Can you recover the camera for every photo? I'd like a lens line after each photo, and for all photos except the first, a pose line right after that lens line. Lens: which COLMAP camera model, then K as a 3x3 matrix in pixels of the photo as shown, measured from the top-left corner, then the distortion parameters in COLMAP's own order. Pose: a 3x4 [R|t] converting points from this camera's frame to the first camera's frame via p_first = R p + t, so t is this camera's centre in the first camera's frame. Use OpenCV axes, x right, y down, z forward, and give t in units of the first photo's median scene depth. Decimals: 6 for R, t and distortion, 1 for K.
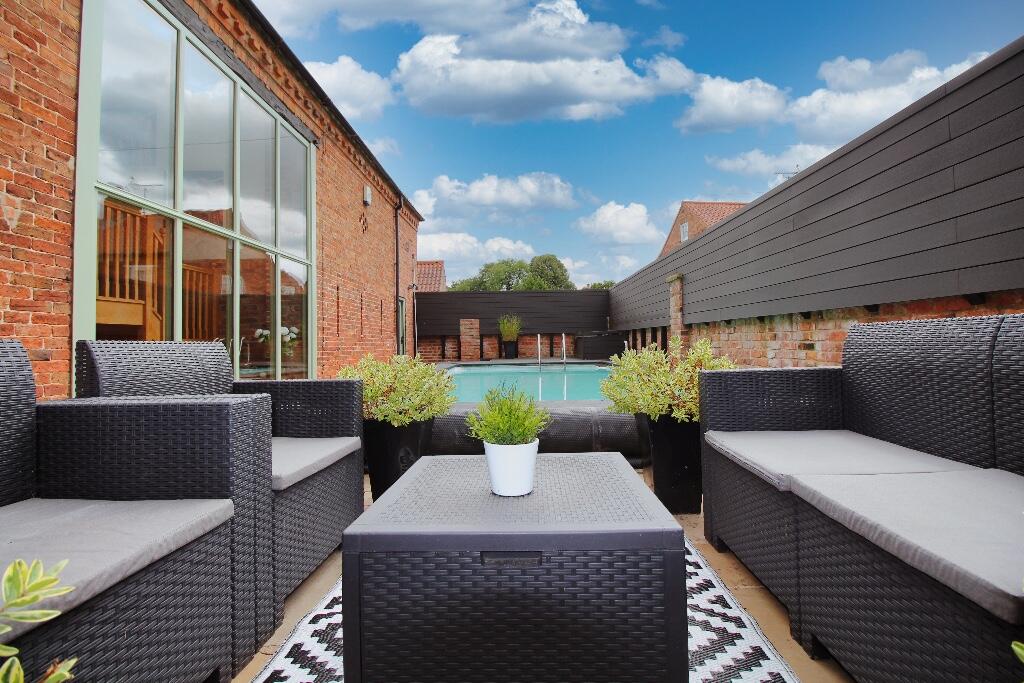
lens RADIAL K [[476.9, 0, 512.0], [0, 476.9, 341.5], [0, 0, 1]] dist [0.000933, -0.011116]
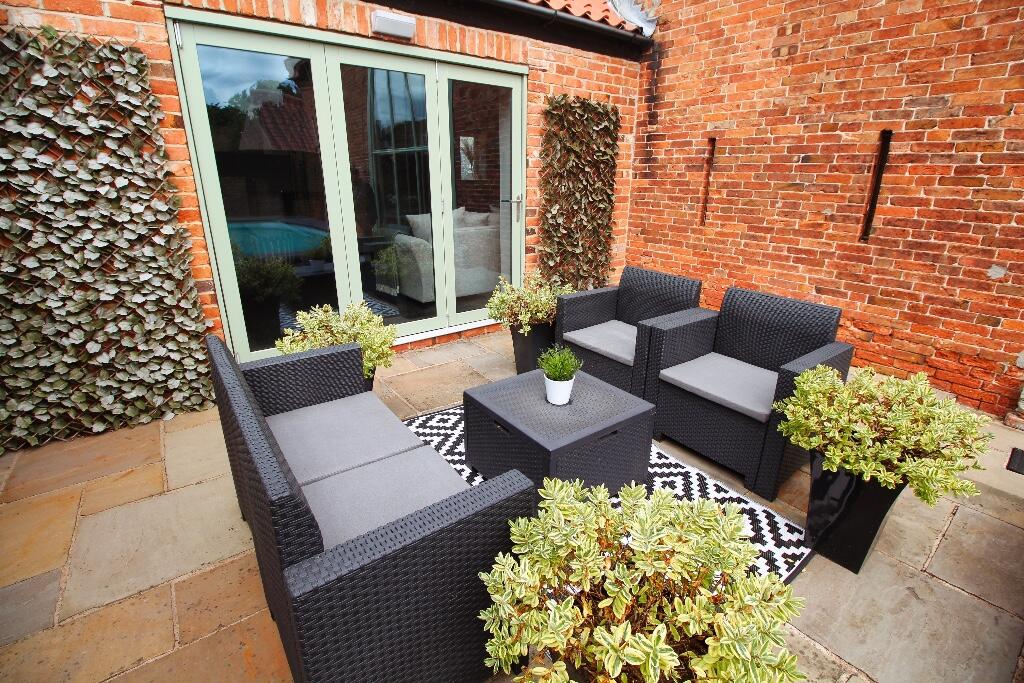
lens RADIAL K [[476.9, 0, 512.0], [0, 476.9, 341.5], [0, 0, 1]] dist [0.000933, -0.011116]
pose [[-0.784288, 0.207425, -0.584694, 0.280225], [0.006190, 0.945021, 0.326951, -0.116391], [0.620366, 0.252804, -0.742452, 0.533395]]
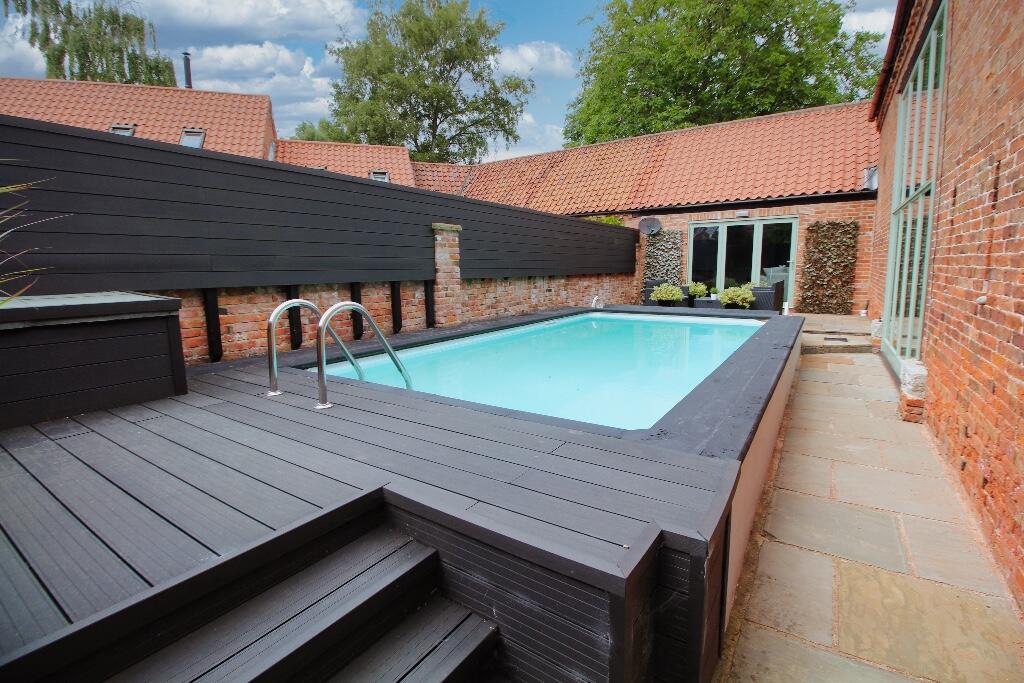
lens RADIAL K [[476.9, 0, 512.0], [0, 476.9, 341.5], [0, 0, 1]] dist [0.000933, -0.011116]
pose [[-0.841181, -0.063006, 0.537071, -0.355228], [0.021408, 0.988530, 0.149499, -0.071057], [-0.540330, 0.137253, -0.830184, 2.310667]]
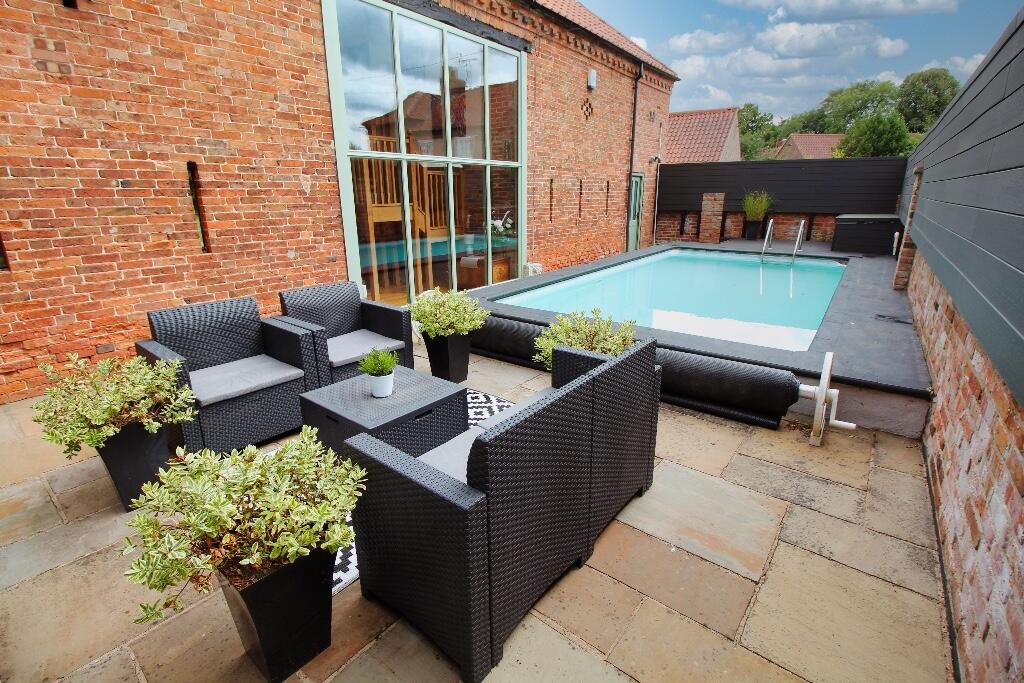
lens RADIAL K [[476.9, 0, 512.0], [0, 476.9, 341.5], [0, 0, 1]] dist [0.000933, -0.011116]
pose [[0.799707, 0.190219, -0.569461, 0.387951], [-0.001224, 0.948998, 0.315279, -0.139552], [0.600390, -0.251434, 0.759153, -0.050293]]
